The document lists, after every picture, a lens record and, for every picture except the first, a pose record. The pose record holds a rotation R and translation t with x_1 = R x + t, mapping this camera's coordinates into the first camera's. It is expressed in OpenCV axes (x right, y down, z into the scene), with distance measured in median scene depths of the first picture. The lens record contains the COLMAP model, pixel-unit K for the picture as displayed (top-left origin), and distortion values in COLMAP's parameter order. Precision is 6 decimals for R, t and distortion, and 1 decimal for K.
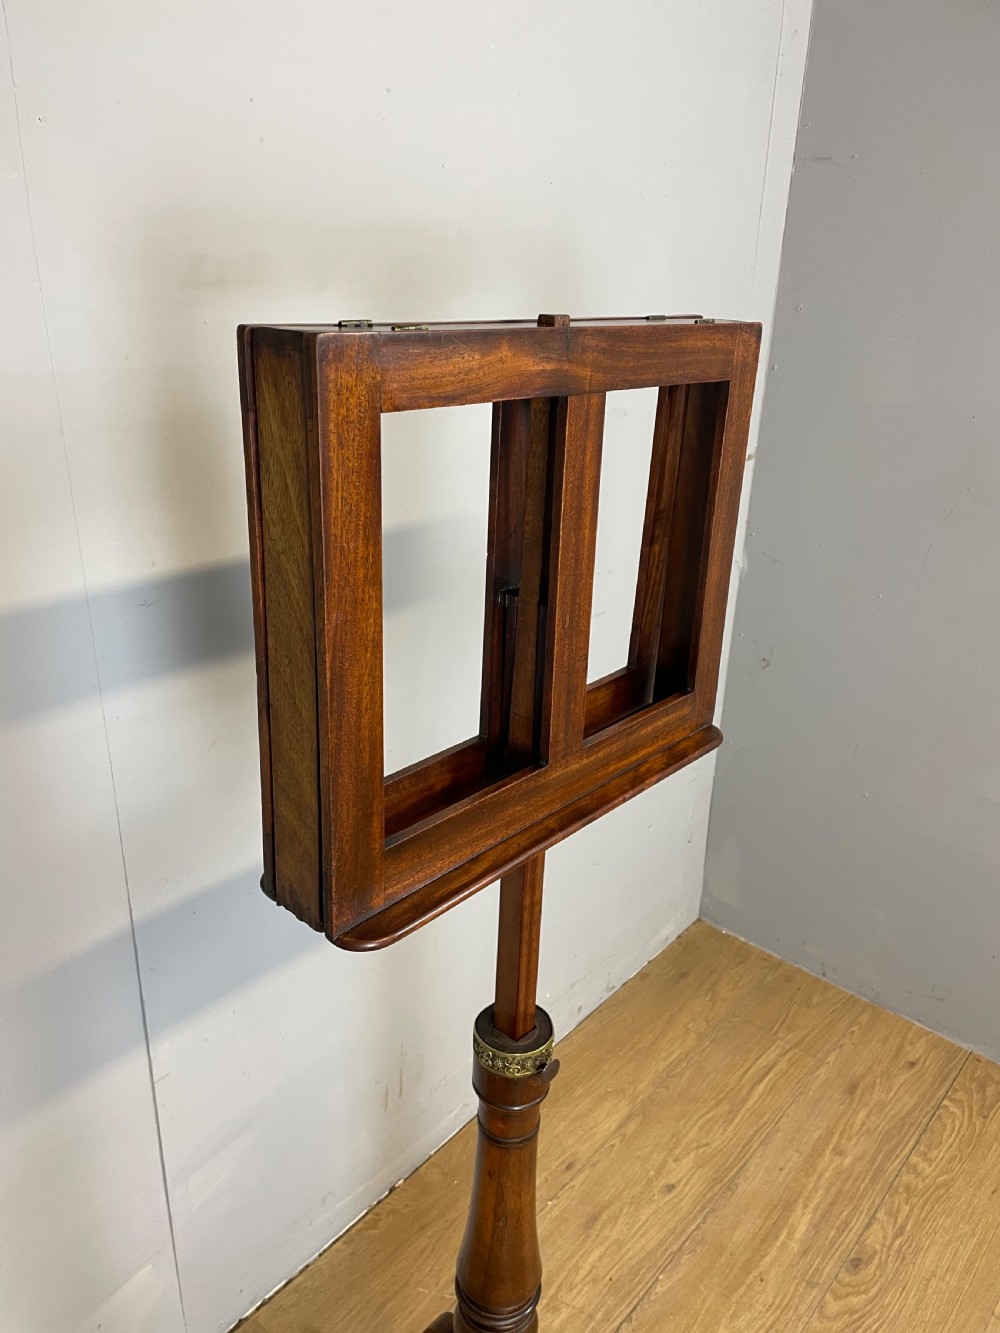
lens RADIAL K [[1016.0, 0, 498.2], [0, 1016.0, 662.7], [0, 0, 1]] dist [0.078122, -0.099347]
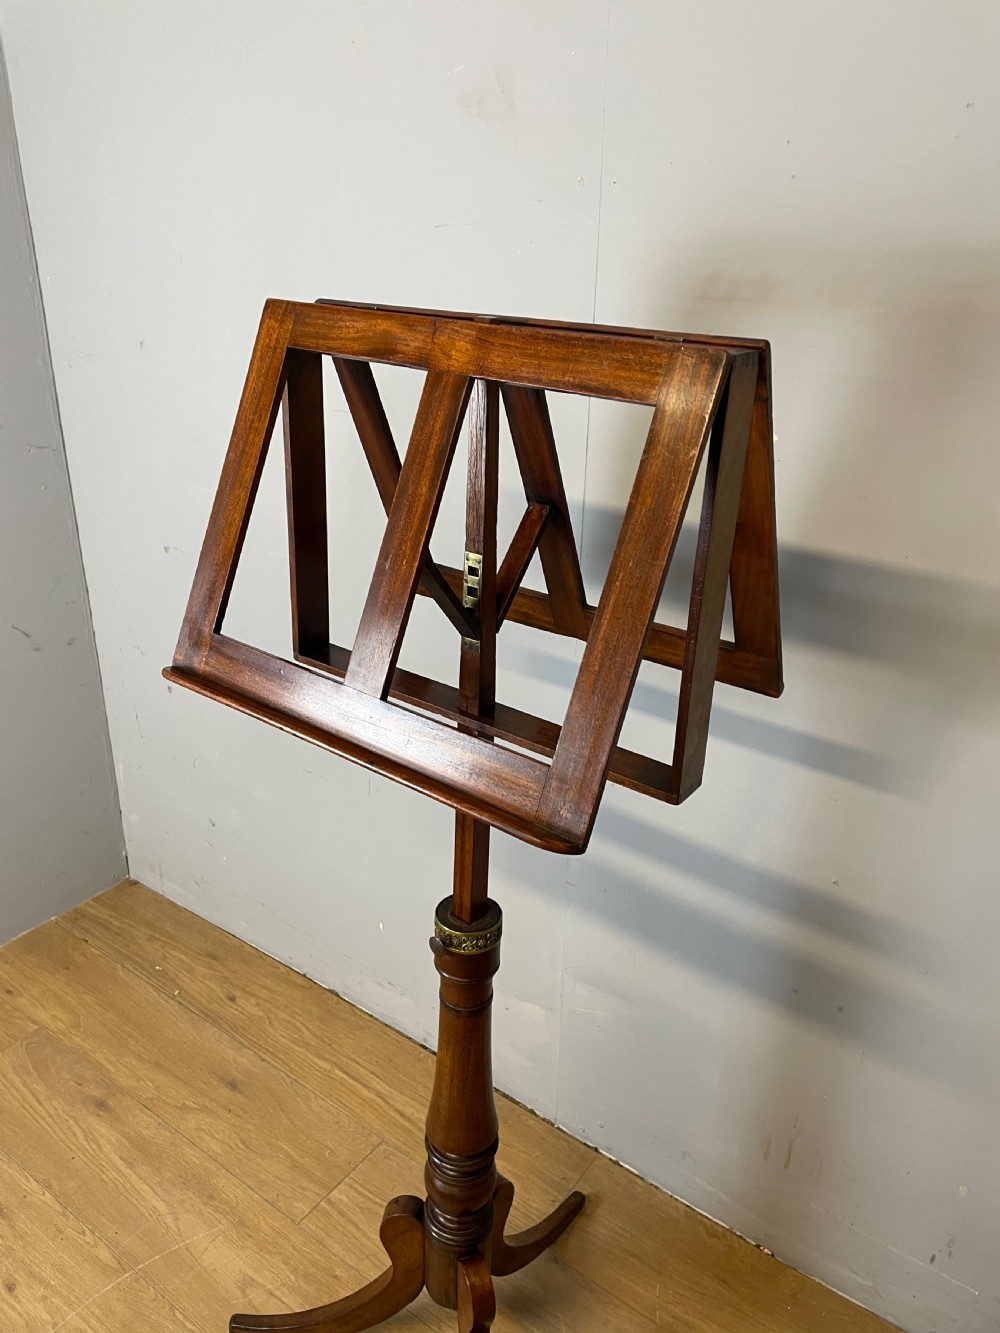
lens RADIAL K [[1010.6, 0, 494.3], [0, 1010.6, 654.0], [0, 0, 1]] dist [0.096458, -0.123257]
pose [[0.071908, 0.354857, -0.932151, 0.597252], [-0.393532, 0.868846, 0.300399, -0.161642], [0.916494, 0.345231, 0.202124, 0.410190]]
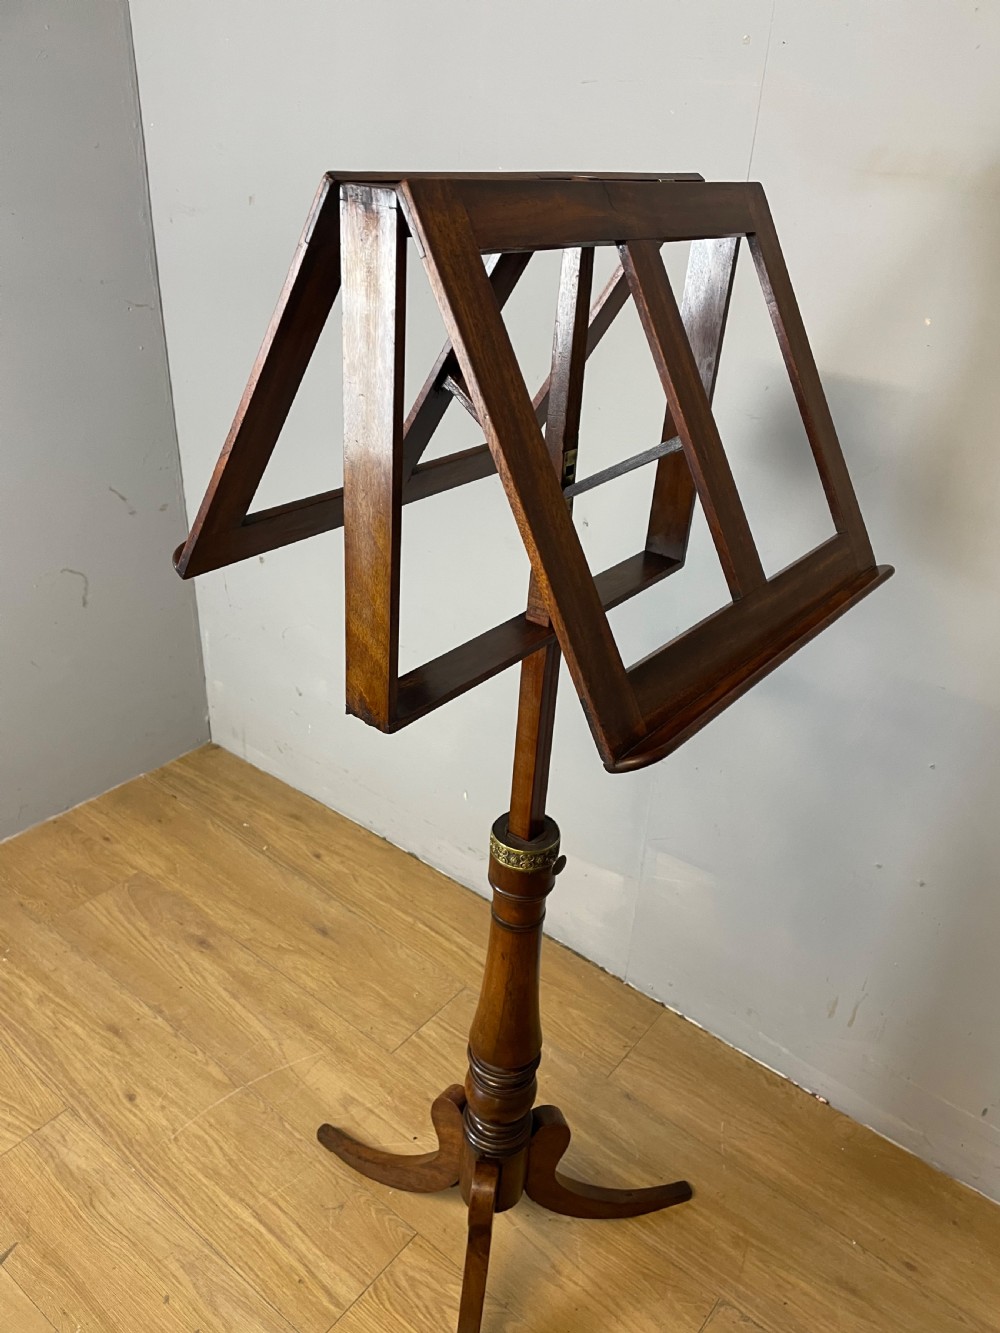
lens RADIAL K [[1010.6, 0, 507.3], [0, 1010.6, 677.8], [0, 0, 1]] dist [0.096458, -0.123257]
pose [[0.046823, 0.466871, -0.883085, 0.624988], [-0.432441, 0.806391, 0.403396, -0.116140], [0.900446, 0.362994, 0.239652, 0.334578]]
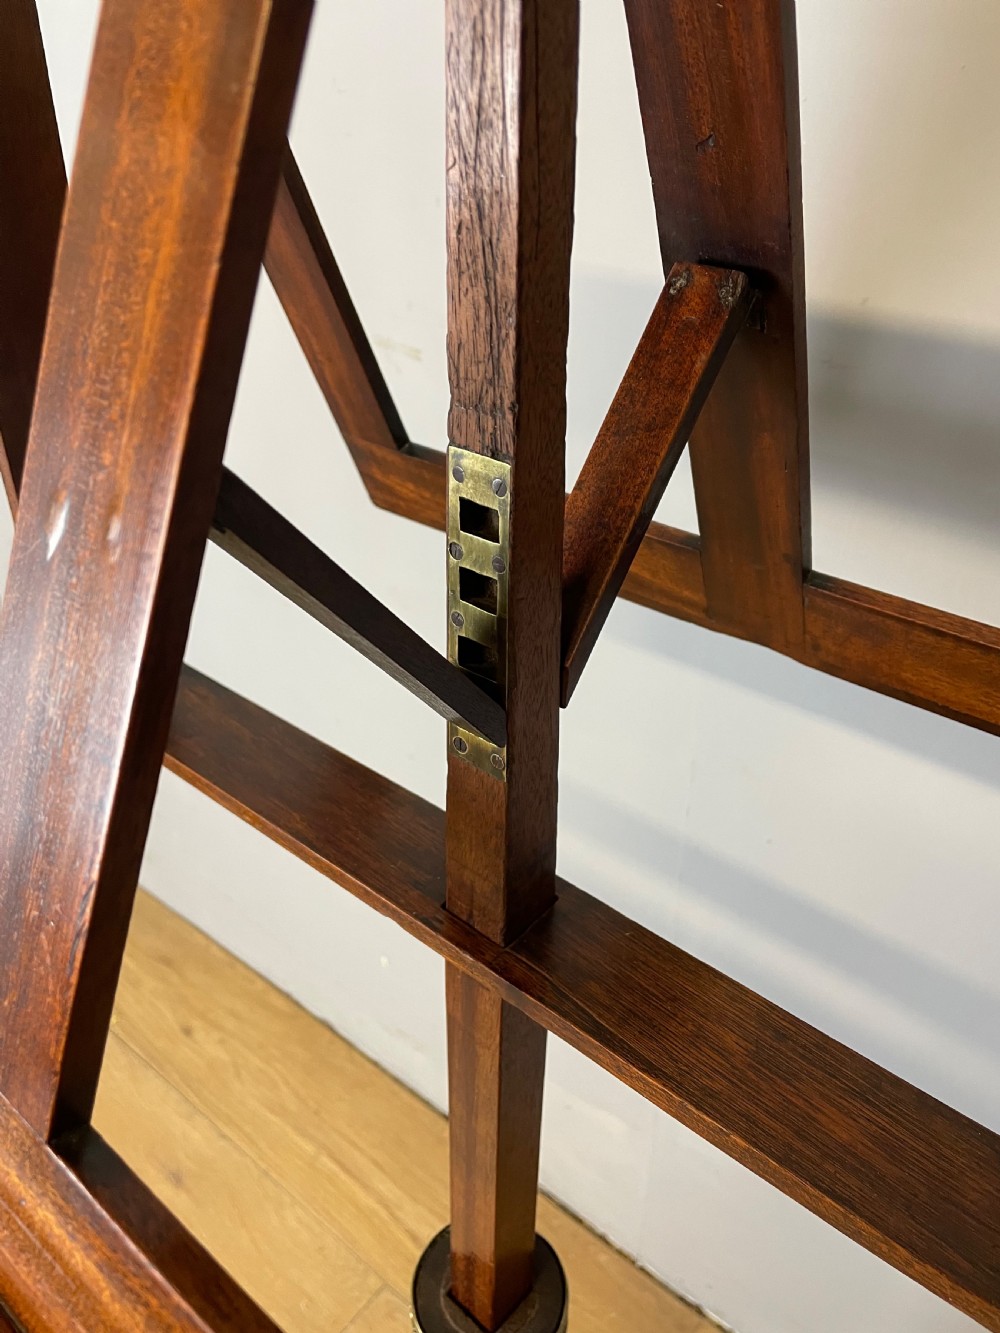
lens RADIAL K [[1010.6, 0, 493.0], [0, 1010.6, 660.1], [0, 0, 1]] dist [0.096458, -0.123257]
pose [[0.021226, 0.501760, -0.864747, 0.174885], [-0.373479, 0.806303, 0.458681, -0.077358], [0.927396, 0.313229, 0.204511, 0.478495]]
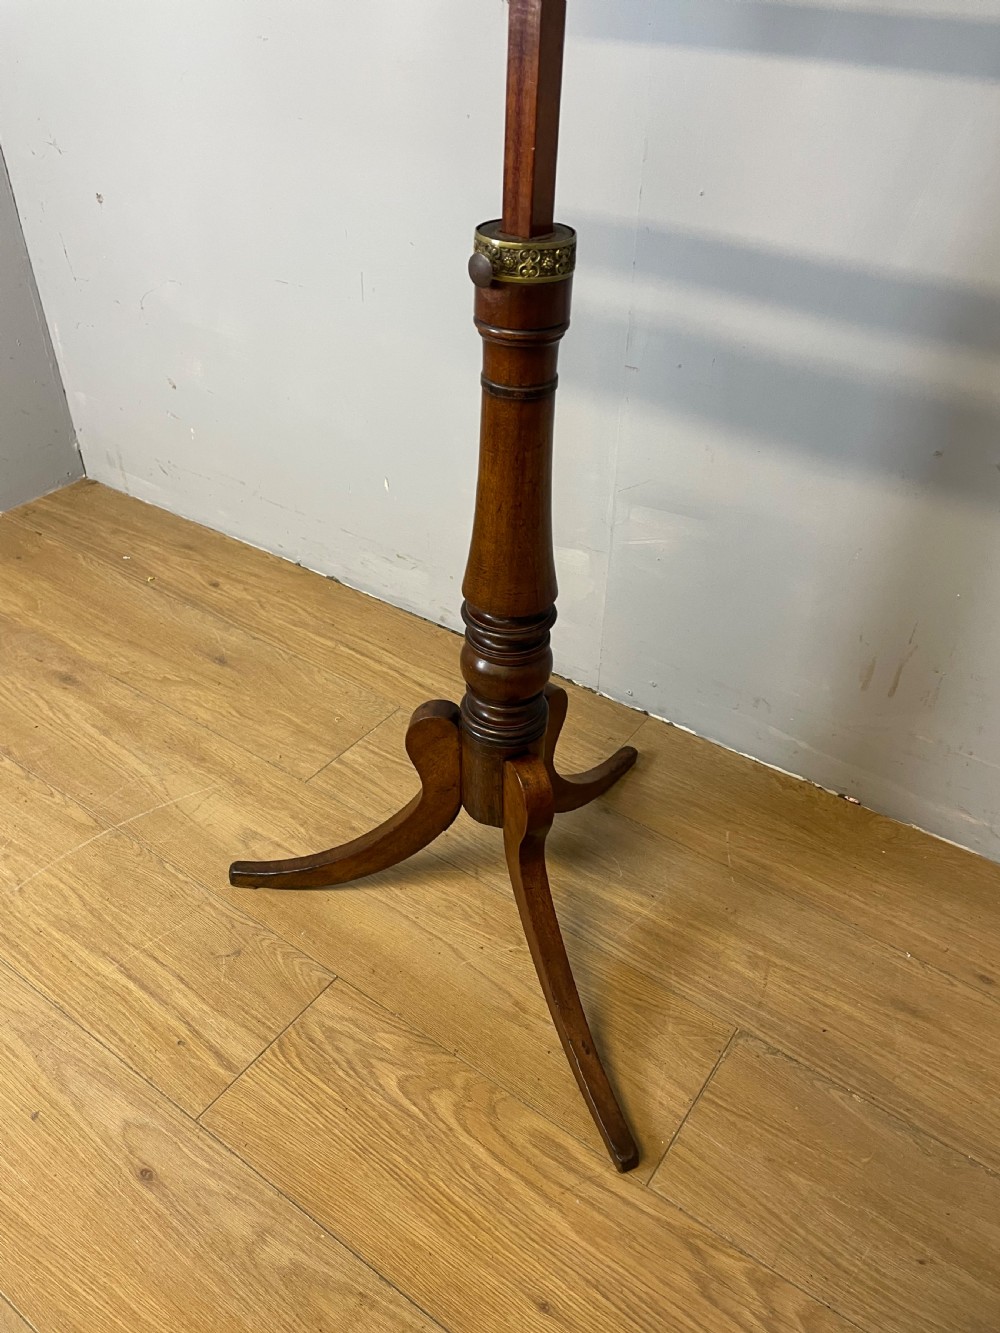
lens RADIAL K [[1010.6, 0, 488.8], [0, 1010.6, 655.9], [0, 0, 1]] dist [0.096458, -0.123257]
pose [[0.083953, 0.561079, -0.823494, 0.500315], [-0.383494, 0.780952, 0.492997, 0.136222], [0.919720, 0.274416, 0.280733, 0.502486]]
